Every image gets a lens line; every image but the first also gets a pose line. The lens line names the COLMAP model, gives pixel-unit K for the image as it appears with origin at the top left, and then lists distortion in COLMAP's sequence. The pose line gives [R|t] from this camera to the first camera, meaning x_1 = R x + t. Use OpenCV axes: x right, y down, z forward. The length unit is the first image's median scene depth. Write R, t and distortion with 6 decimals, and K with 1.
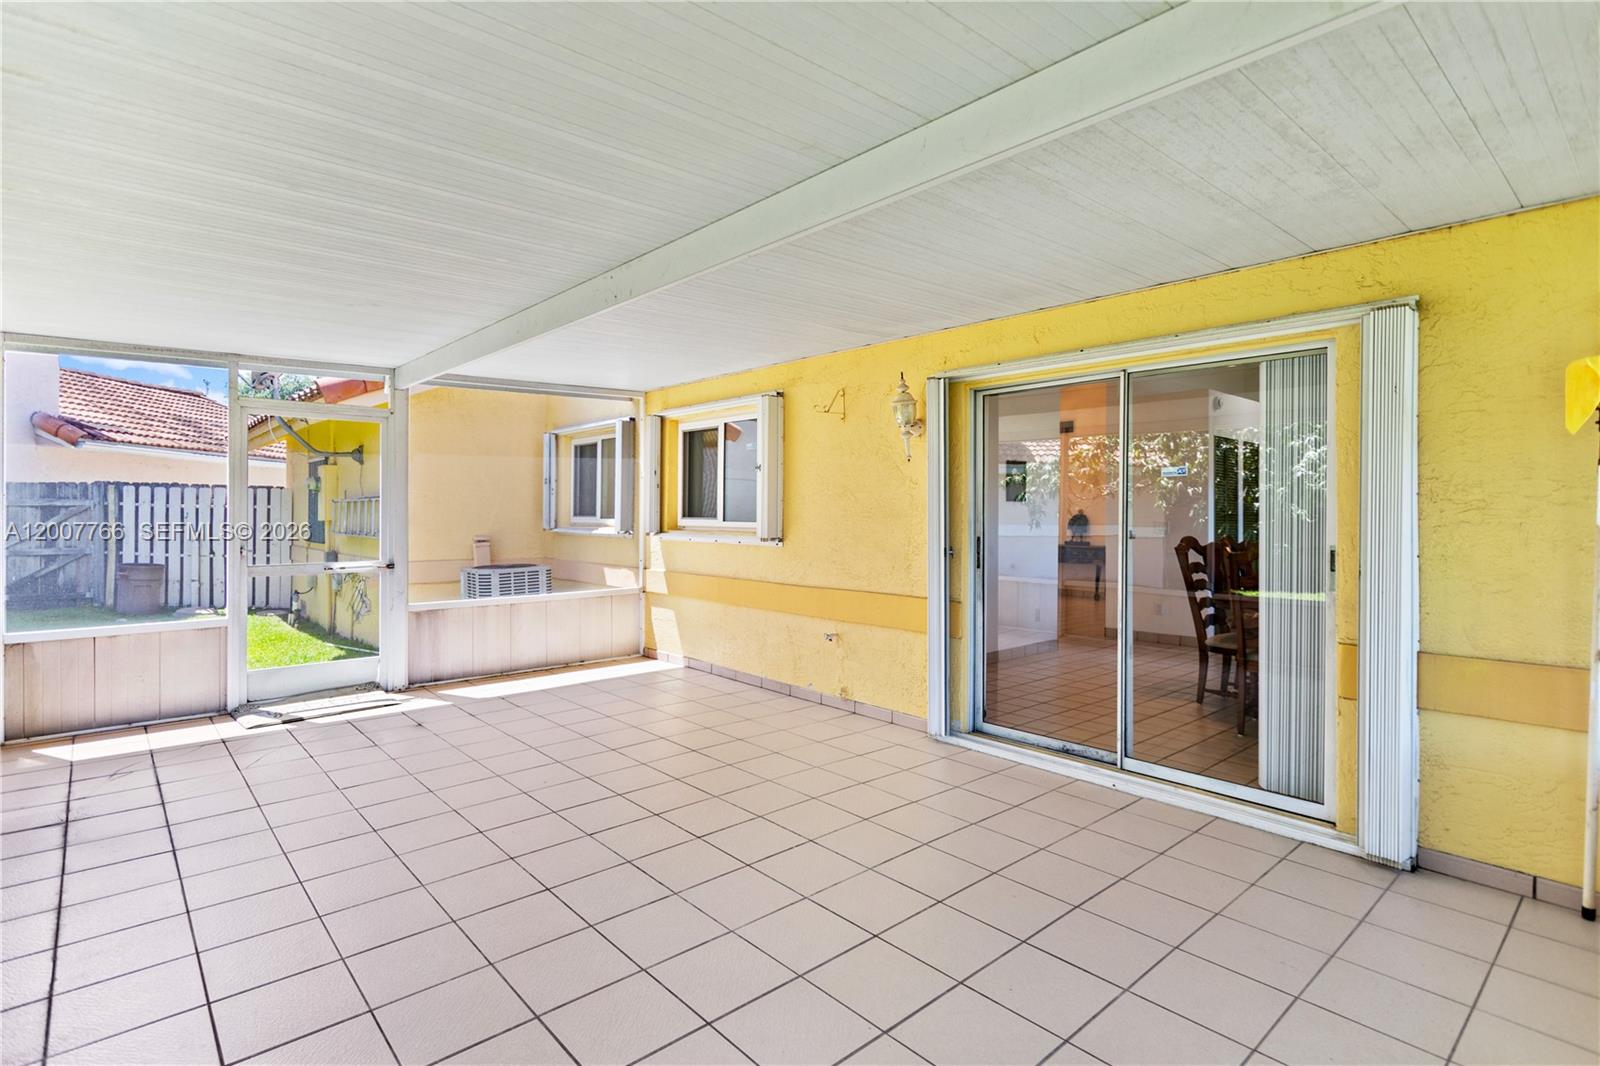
lens RADIAL K [[778.4, 0, 790.4], [0, 778.4, 512.7], [0, 0, 1]] dist [0.002444, 0.001074]
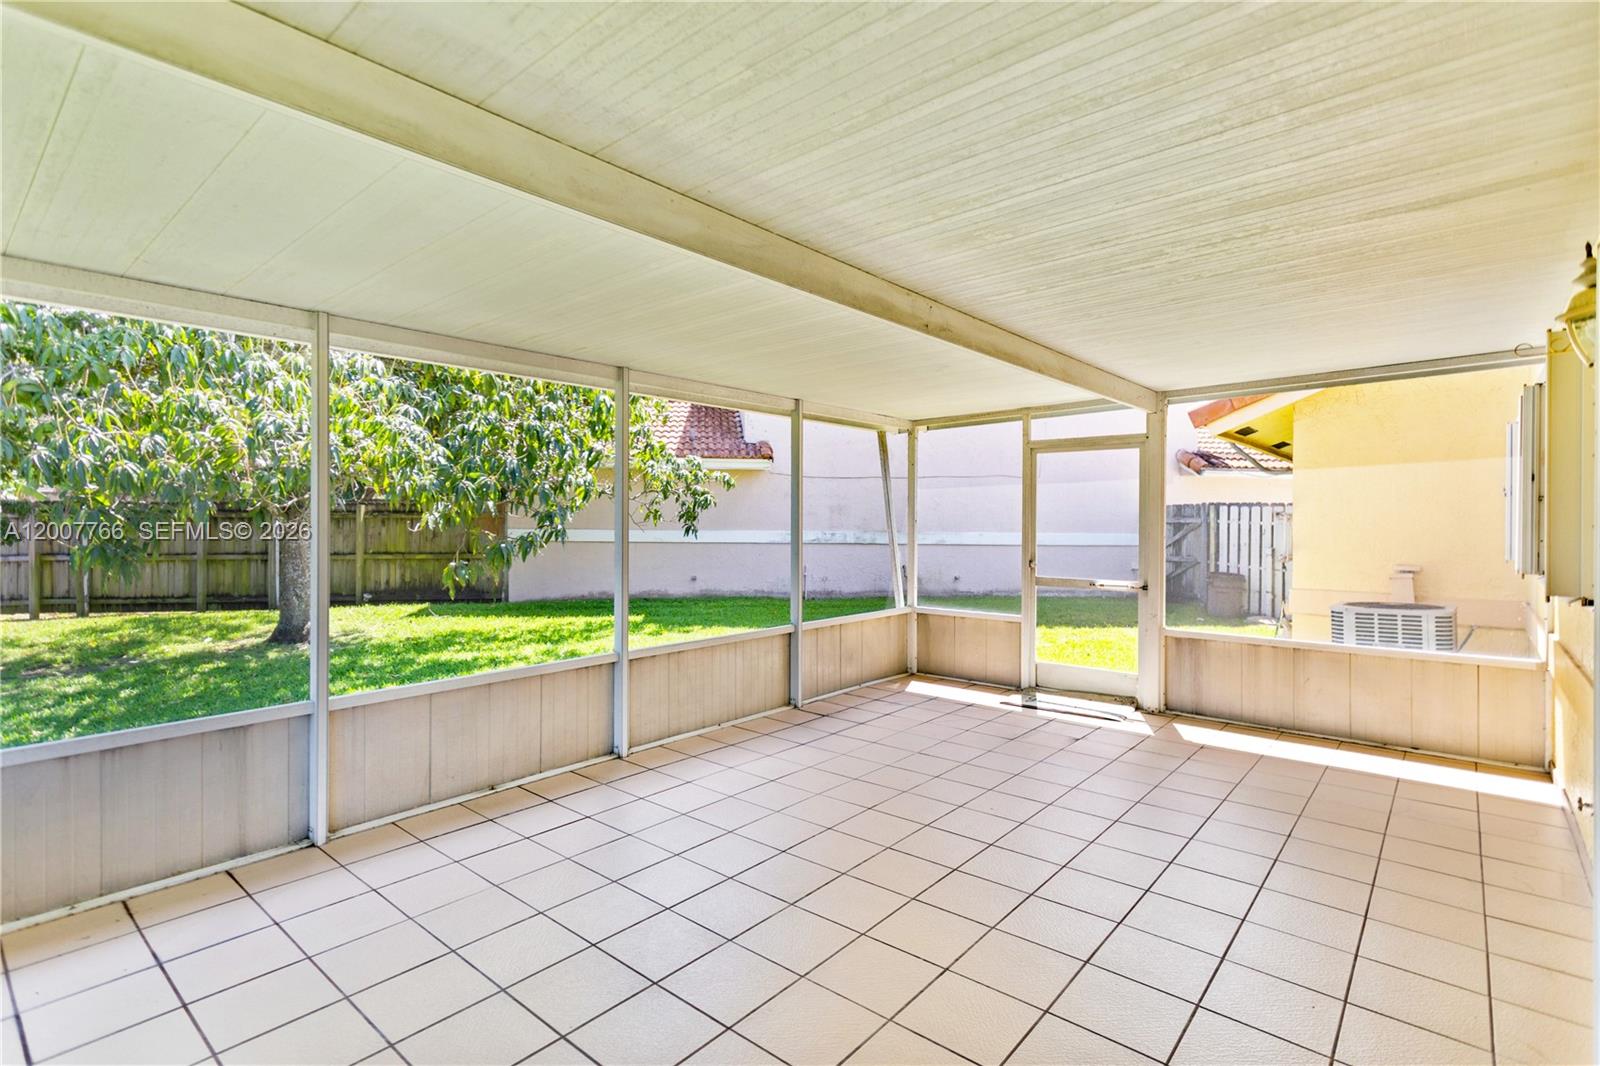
lens RADIAL K [[785.1, 0, 803.1], [0, 785.1, 514.9], [0, 0, 1]] dist [-0.002555, -0.000198]
pose [[0.145549, -0.005240, -0.989337, 0.224844], [-0.007417, 0.999952, -0.006387, -0.008796], [0.989323, 0.008268, 0.145503, 0.208172]]
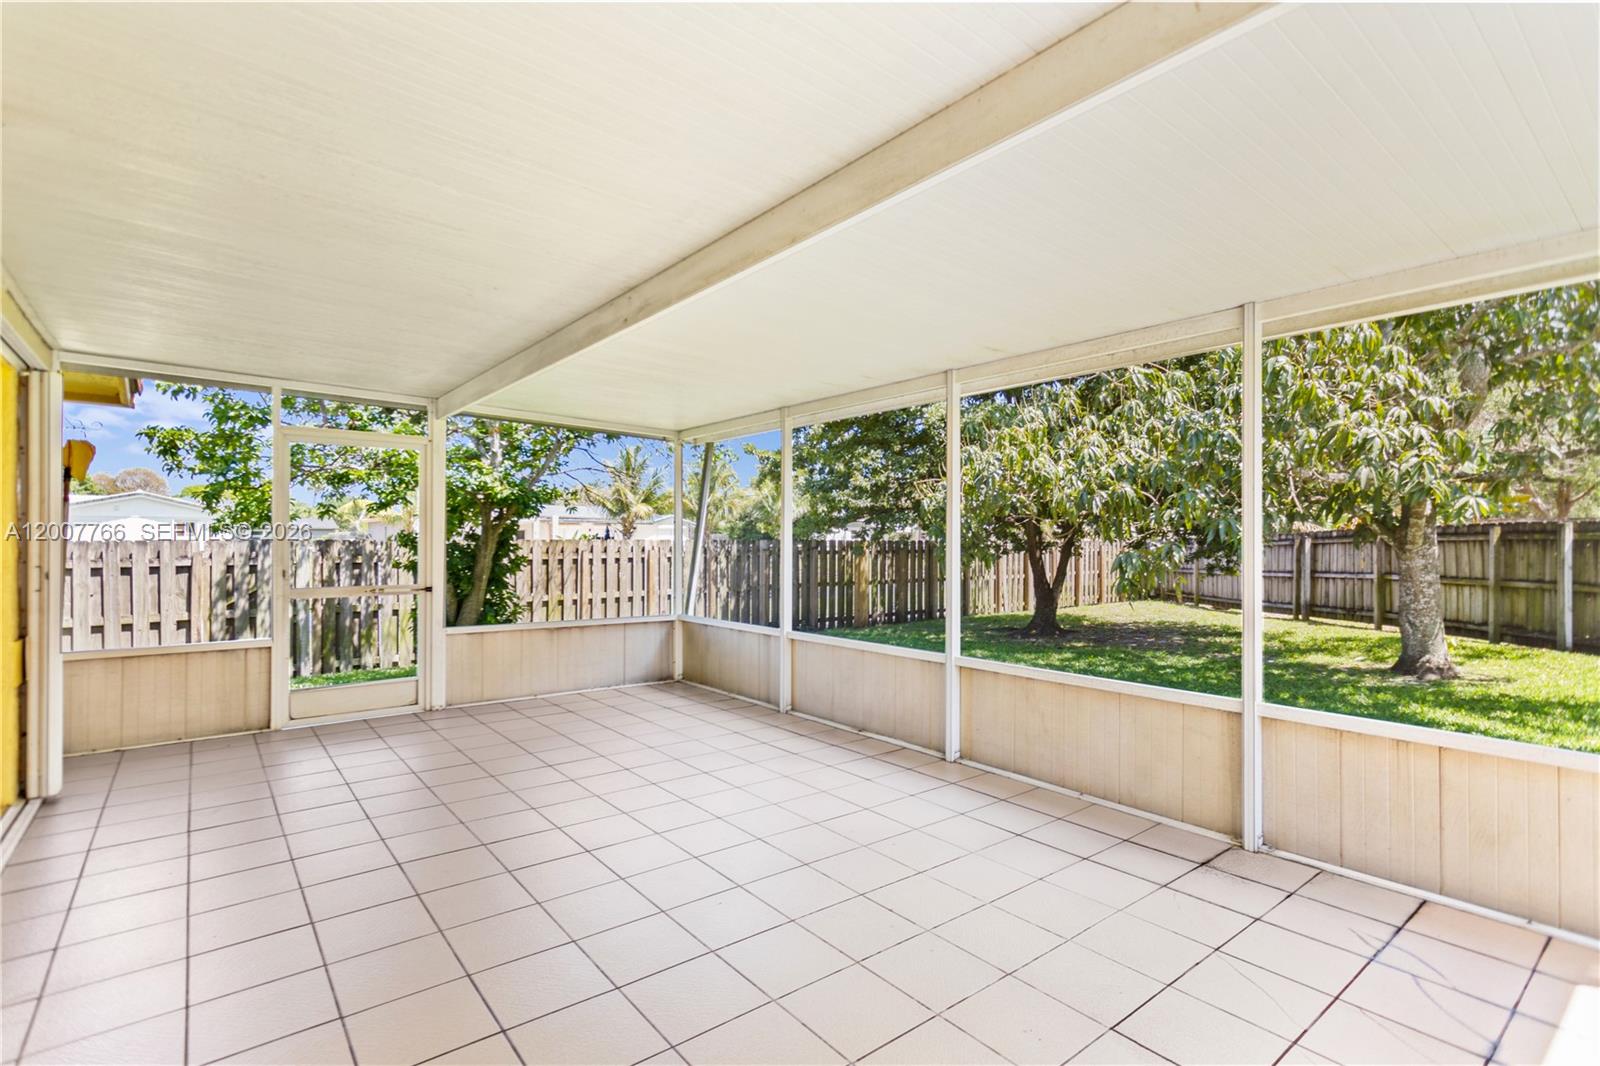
lens RADIAL K [[765.8, 0, 803.5], [0, 765.8, 534.6], [0, 0, 1]] dist [0.000856, 0.001826]
pose [[-0.998711, -0.009396, 0.049883, -0.178975], [-0.009683, 0.999938, -0.005524, 0.001608], [-0.049828, -0.006000, -0.998740, 0.620717]]
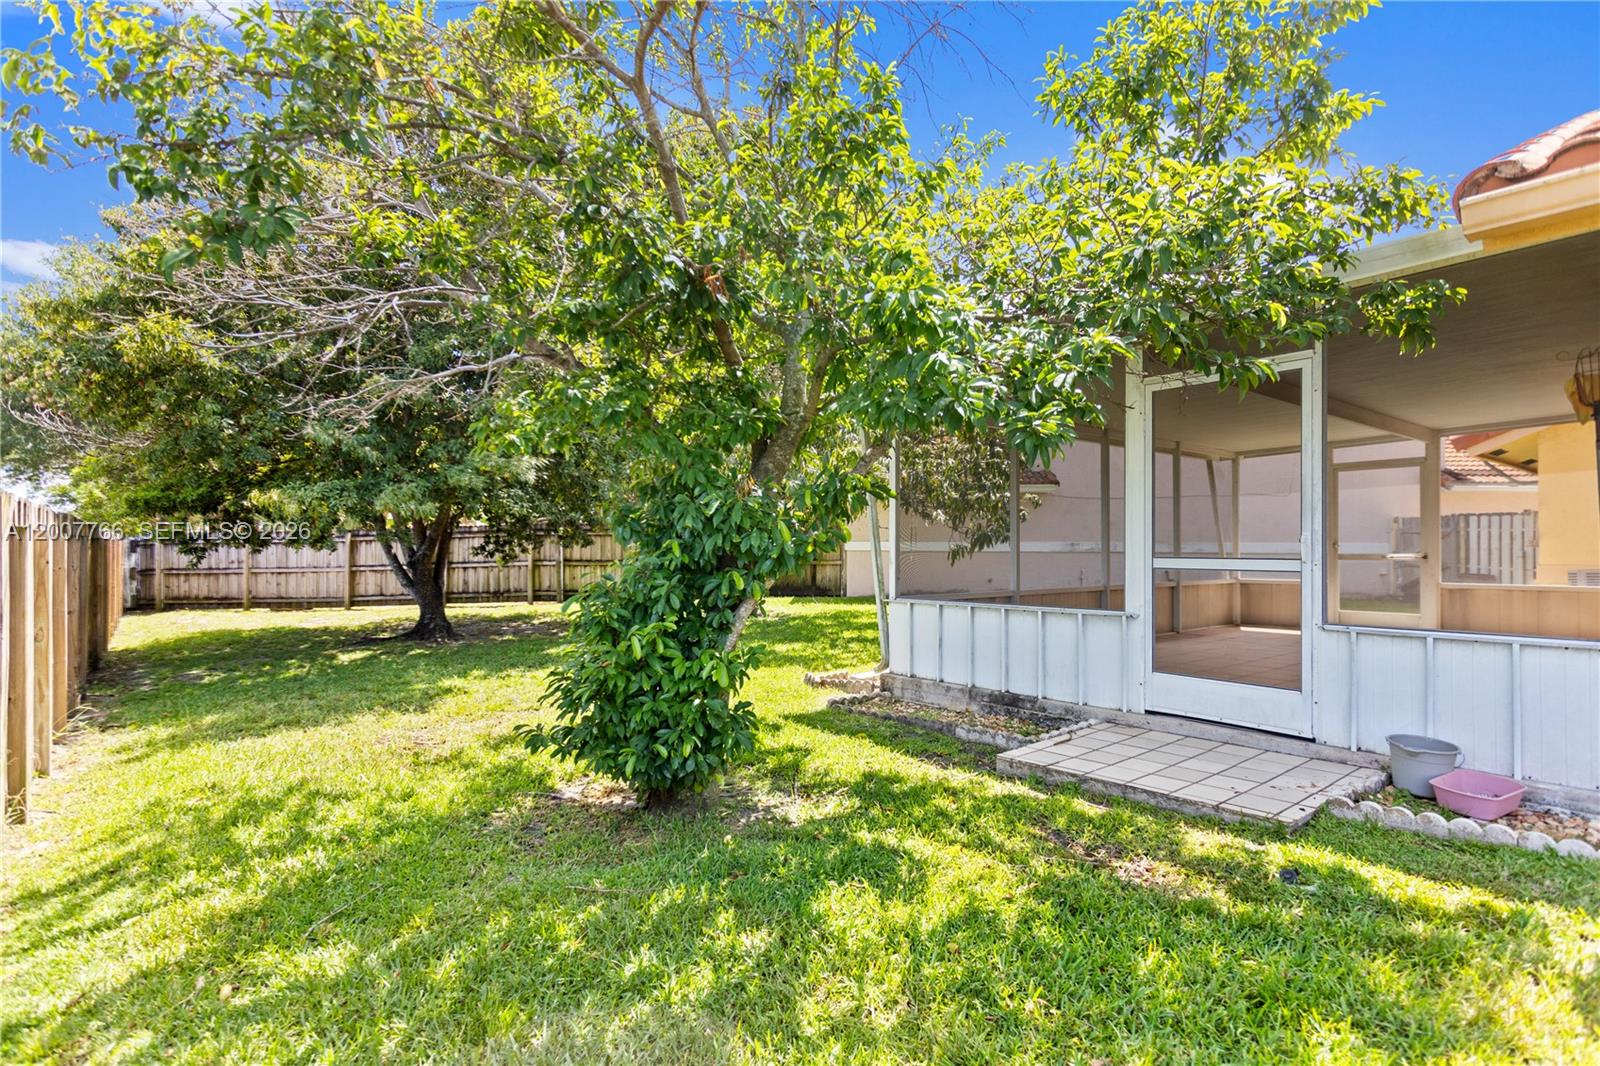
lens RADIAL K [[787.6, 0, 806.3], [0, 787.6, 541.8], [0, 0, 1]] dist [0.001297, 0.001357]
pose [[-0.053955, -0.011930, -0.998472, 0.573783], [-0.002706, 0.999927, -0.011801, 0.029320], [0.998540, 0.002065, -0.053984, -0.073209]]
